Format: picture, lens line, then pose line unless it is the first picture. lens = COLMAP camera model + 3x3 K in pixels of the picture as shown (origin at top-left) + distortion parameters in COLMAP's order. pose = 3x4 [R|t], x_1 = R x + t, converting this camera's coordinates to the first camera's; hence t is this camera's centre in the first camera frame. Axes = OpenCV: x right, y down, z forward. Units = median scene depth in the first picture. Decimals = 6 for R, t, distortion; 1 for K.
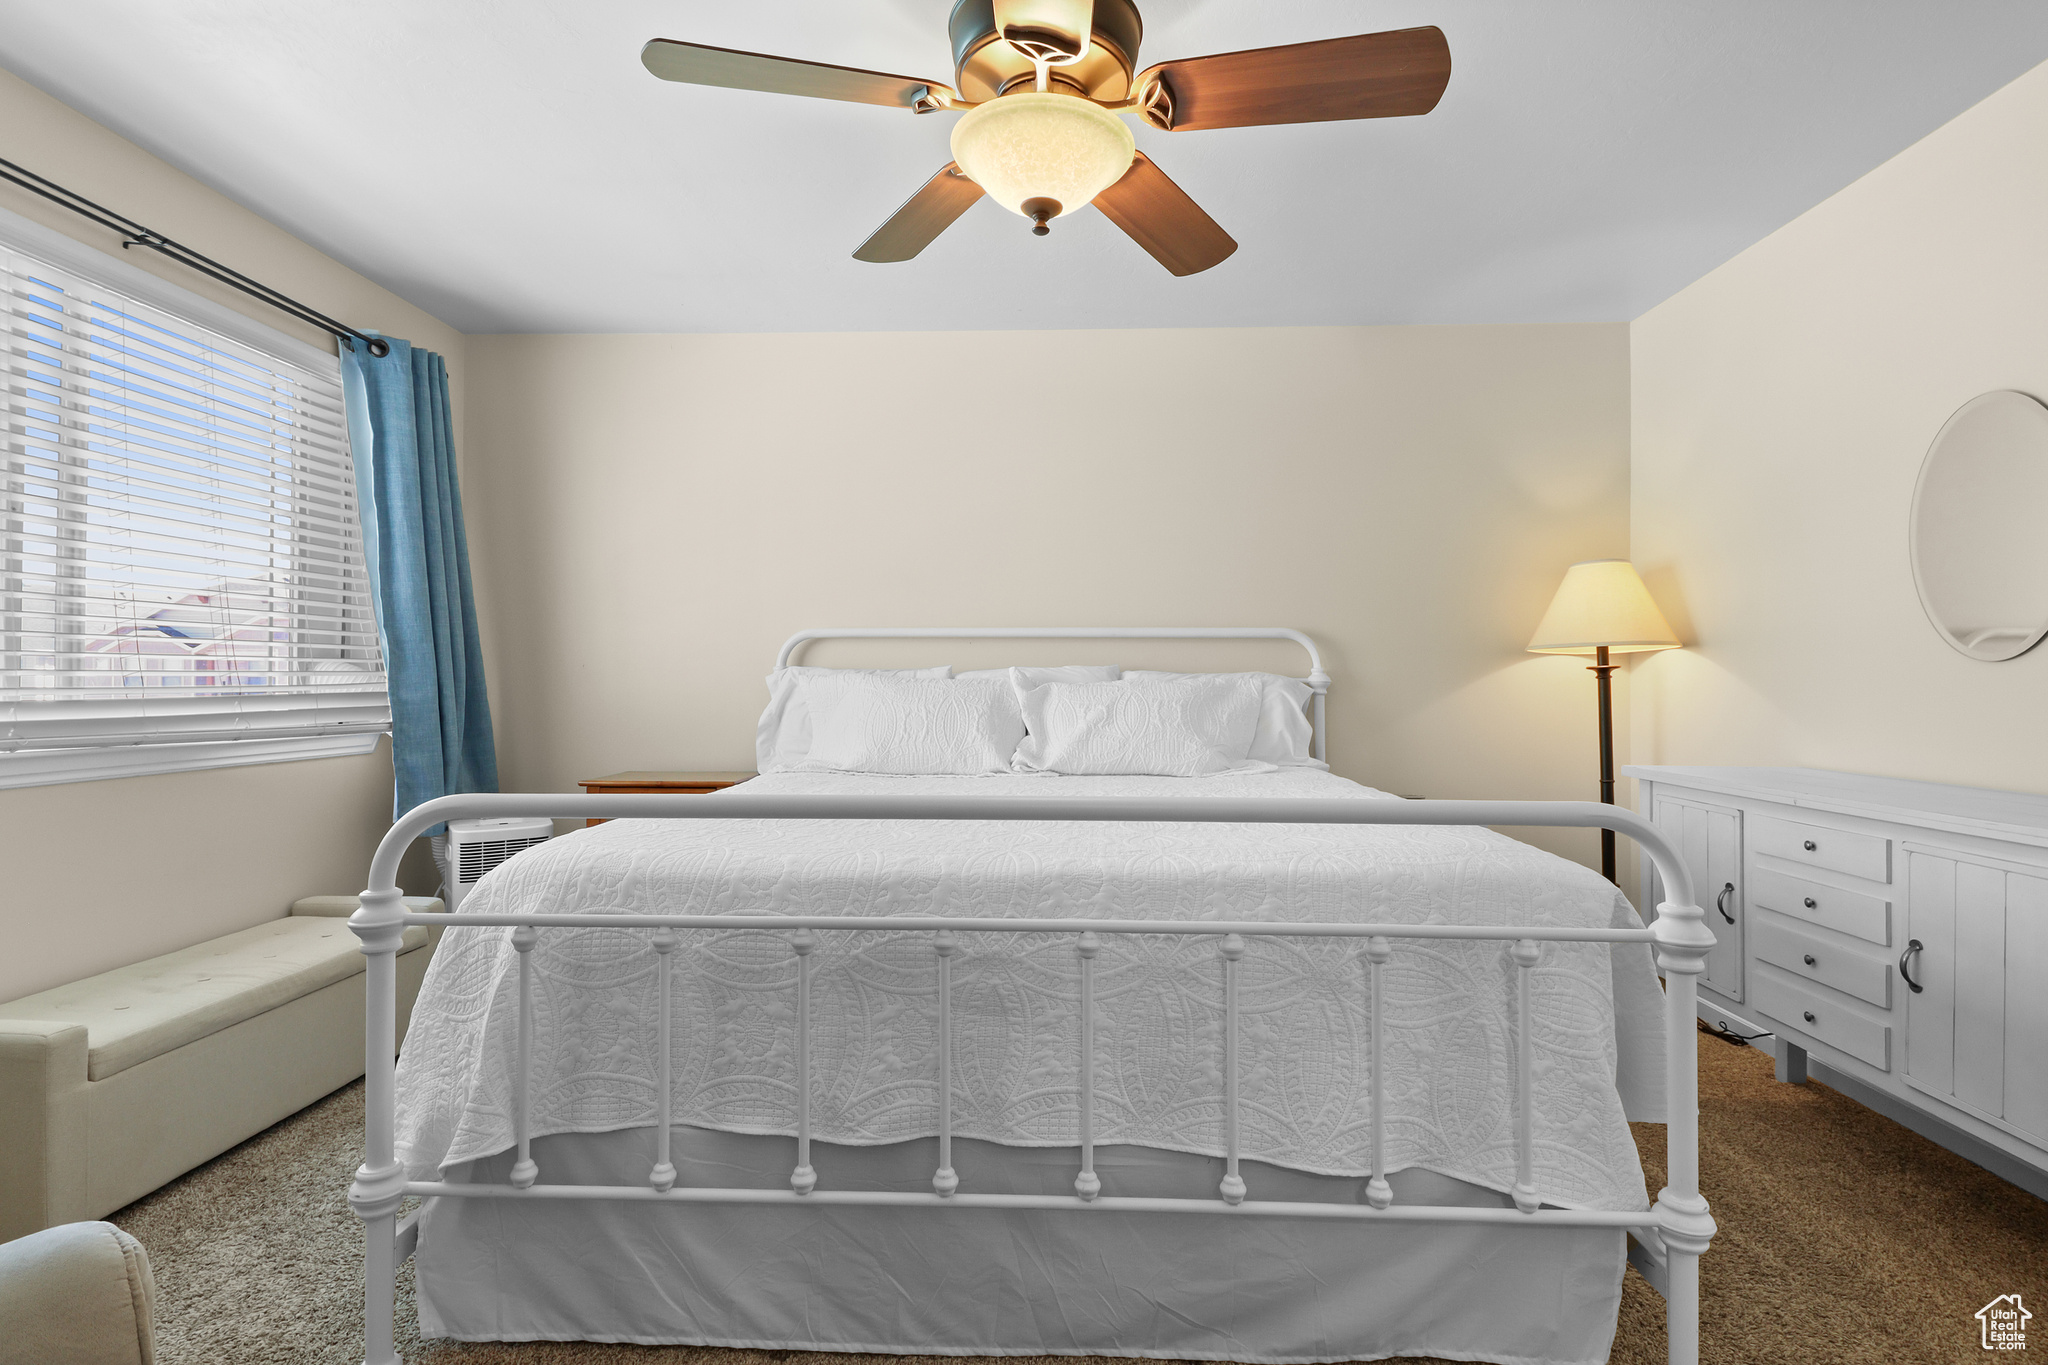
lens RADIAL K [[983.2, 0, 1028.6], [0, 983.2, 689.9], [0, 0, 1]] dist [0.011803, -0.013667]
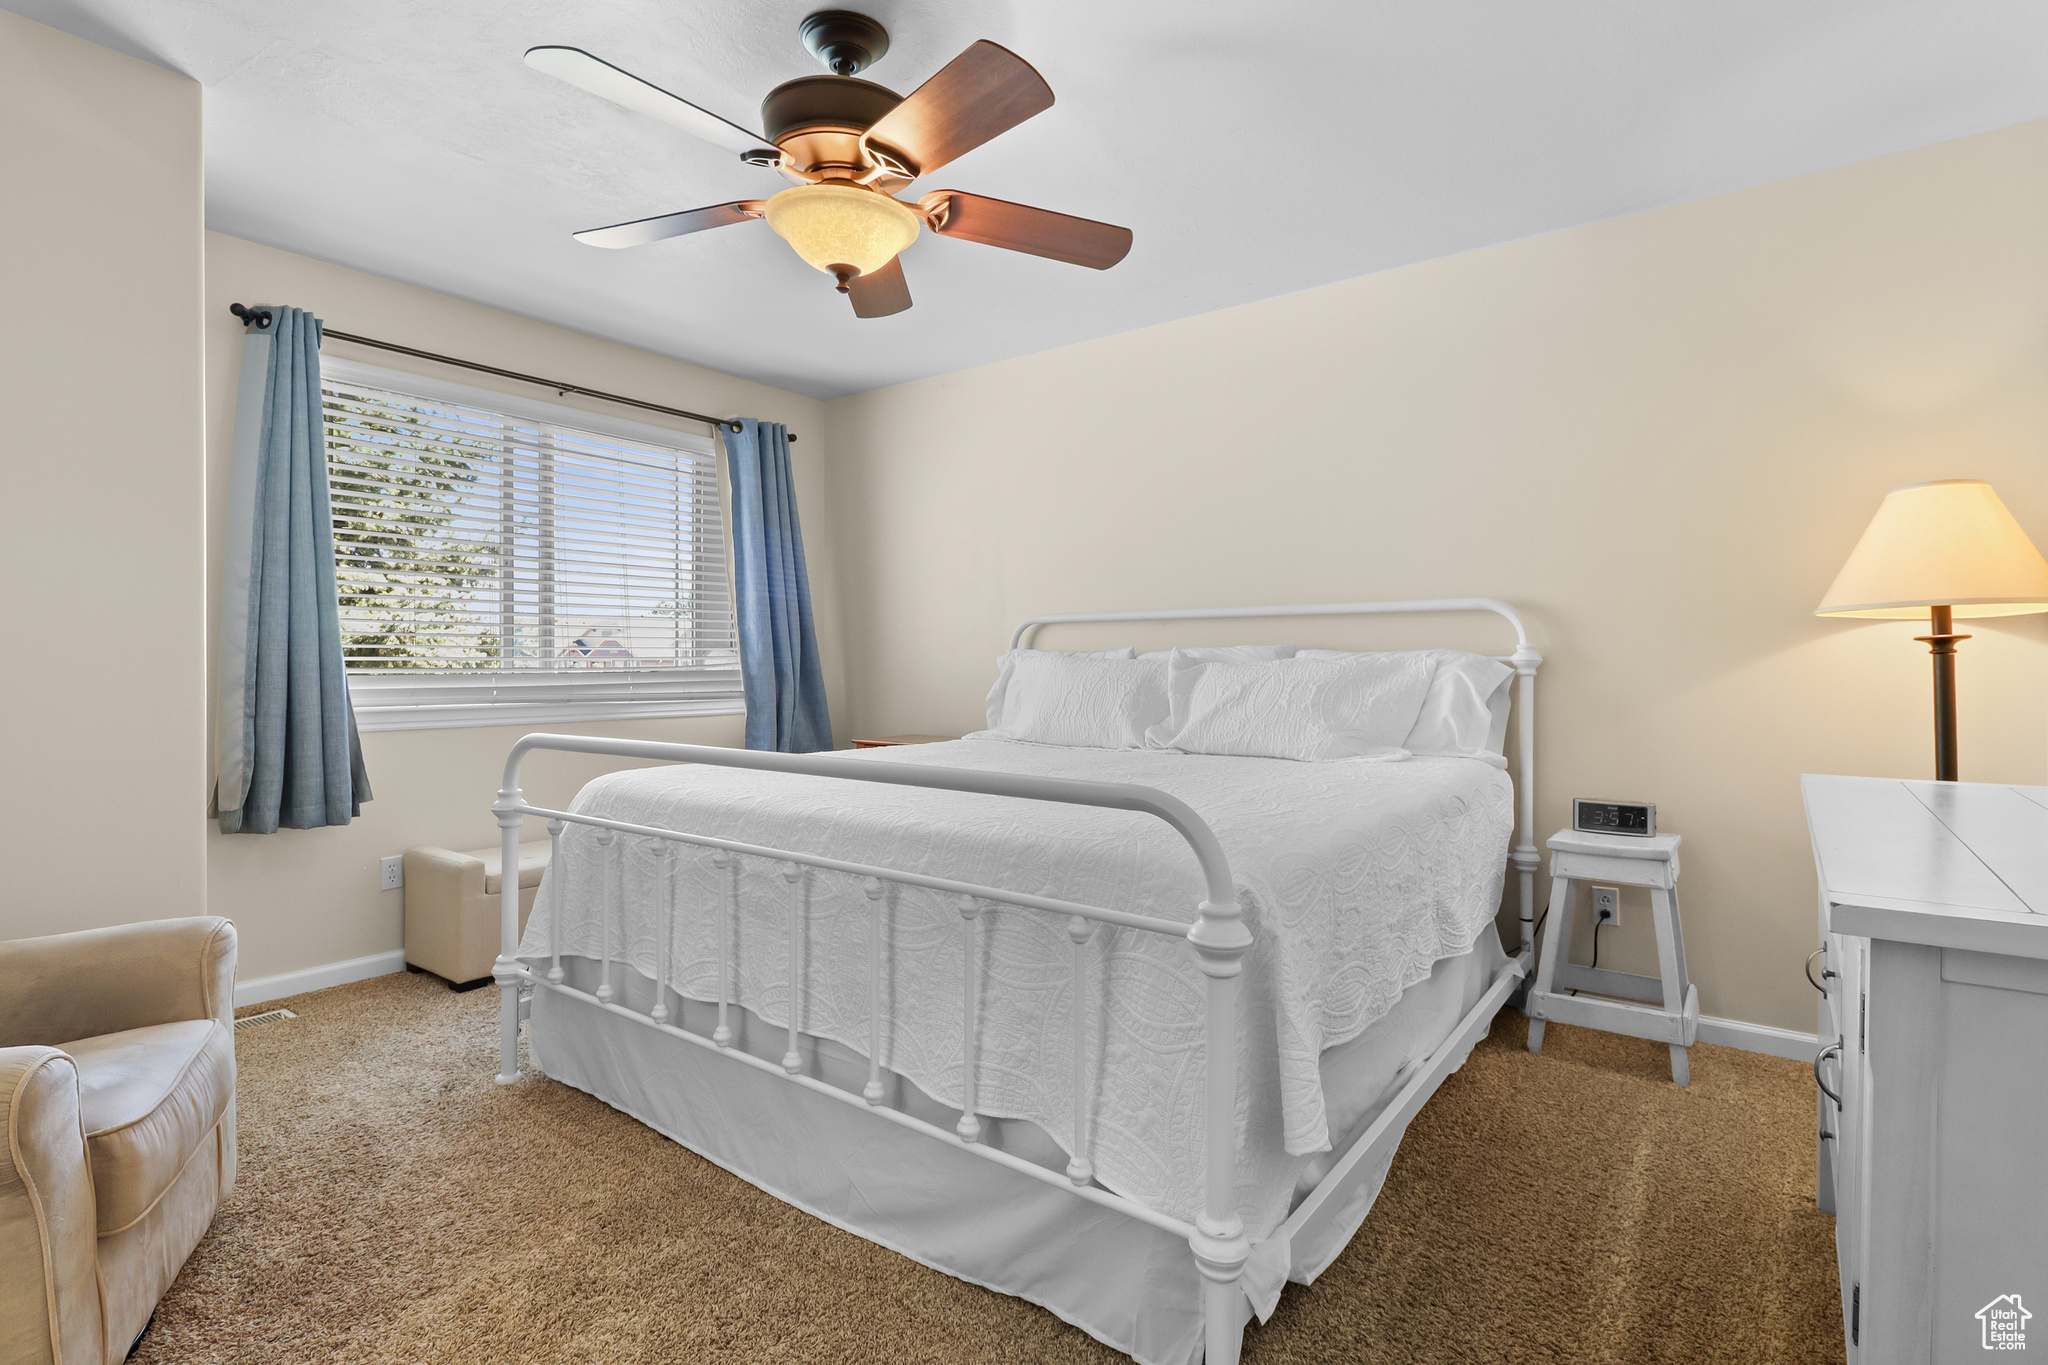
lens RADIAL K [[983.2, 0, 1032.2], [0, 983.2, 689.8], [0, 0, 1]] dist [0.011803, -0.013667]
pose [[0.822326, 0.012188, -0.568886, 0.478966], [-0.001859, 0.999823, 0.018733, 0.002345], [0.569014, -0.014347, 0.822203, 0.071185]]
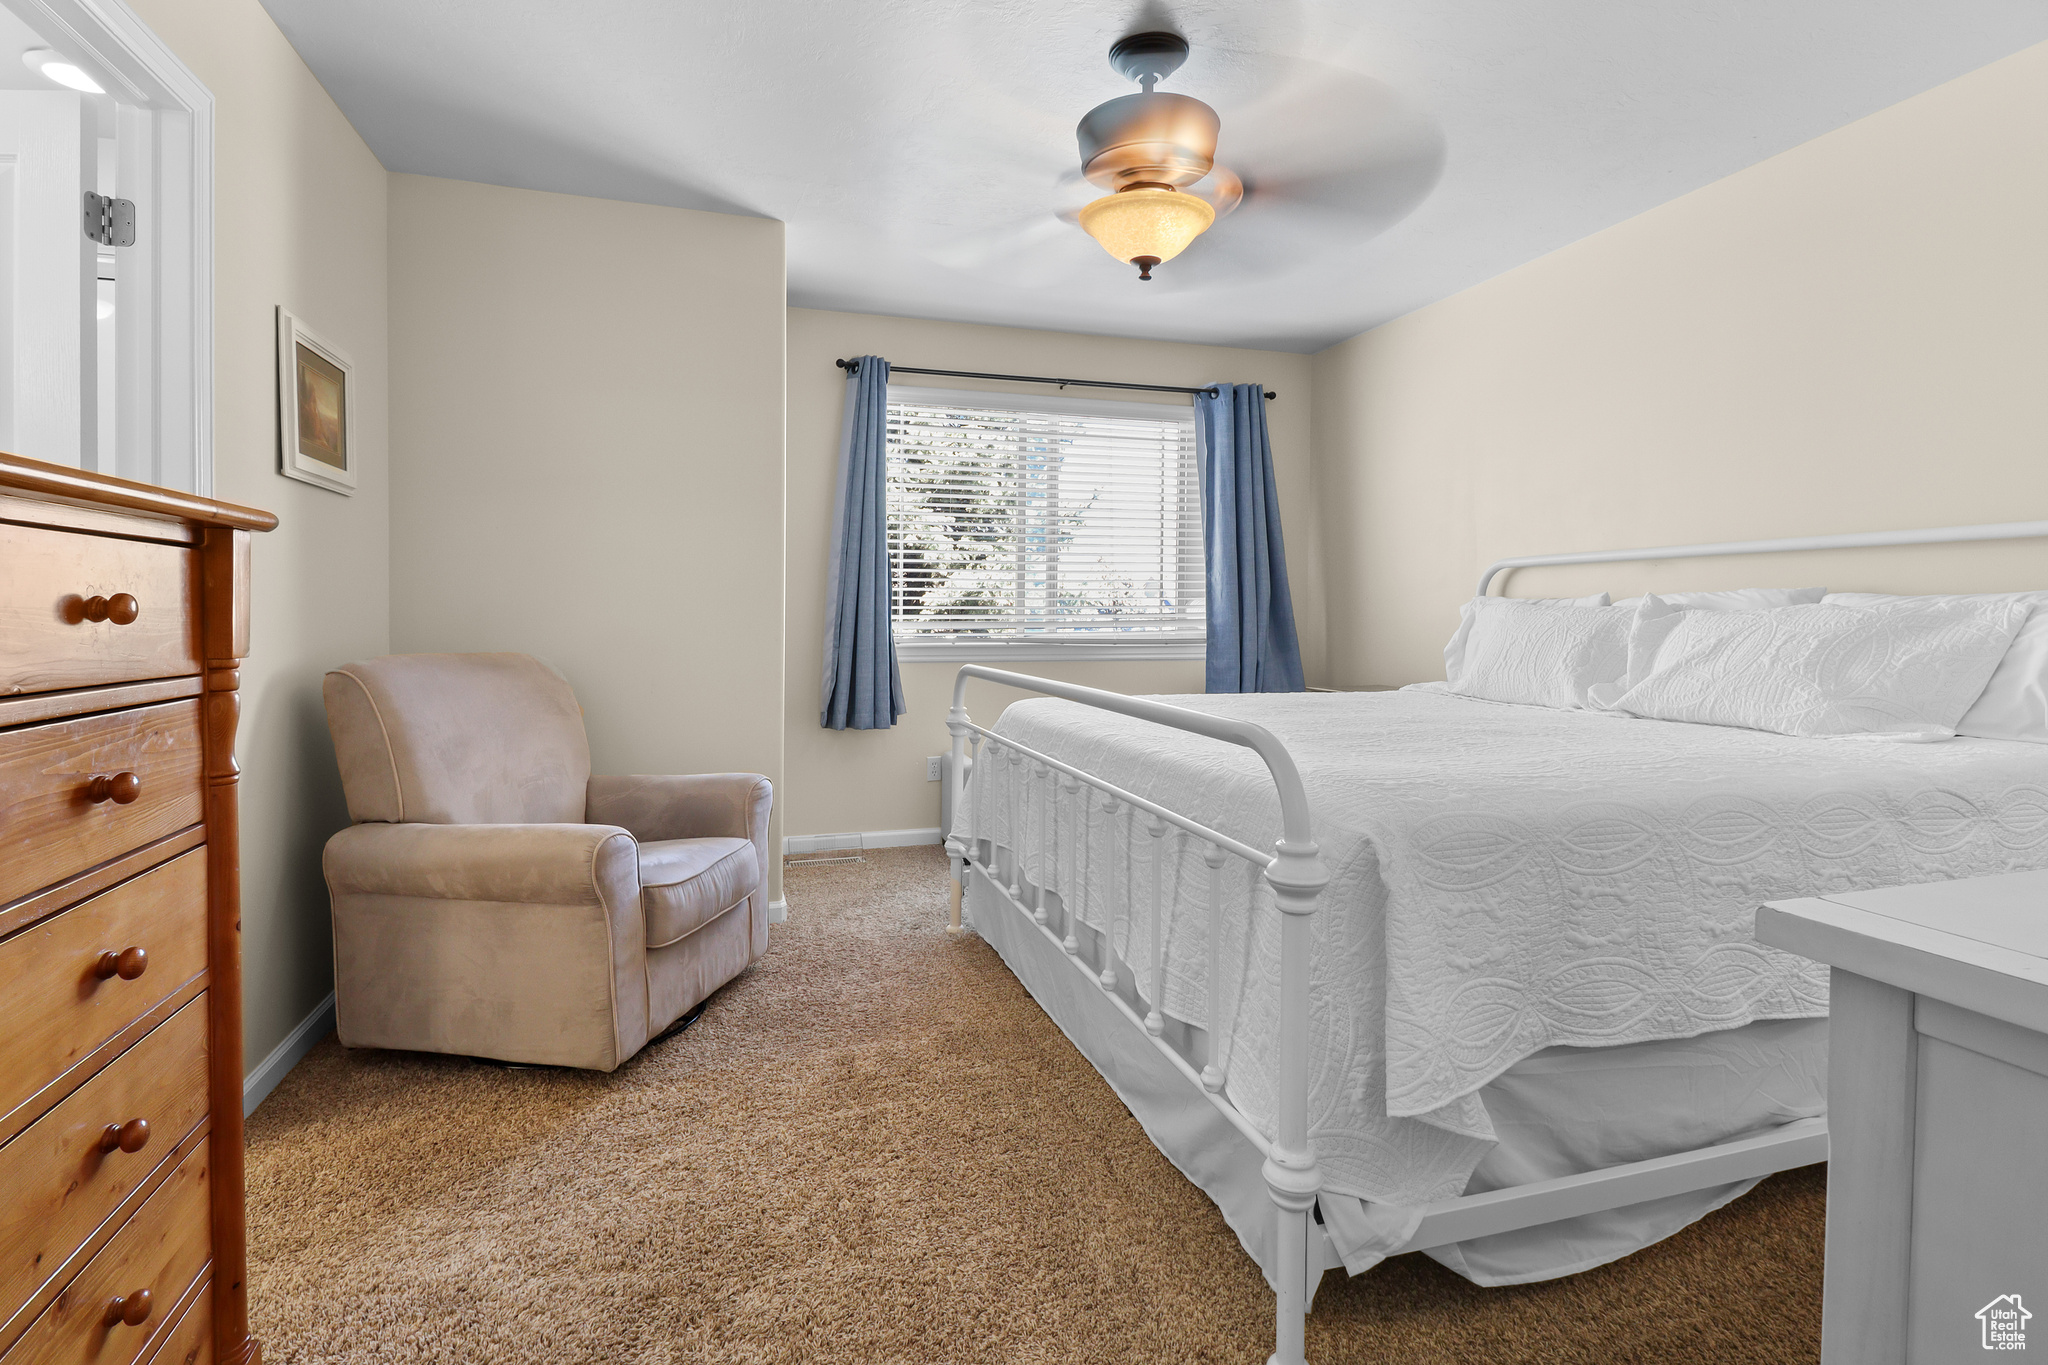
lens RADIAL K [[983.2, 0, 1019.6], [0, 983.2, 648.2], [0, 0, 1]] dist [0.011803, -0.013667]
pose [[0.322563, 0.030769, -0.946048, 0.671714], [-0.007868, 0.999524, 0.029826, 0.004941], [0.946515, -0.002177, 0.322651, 0.209443]]
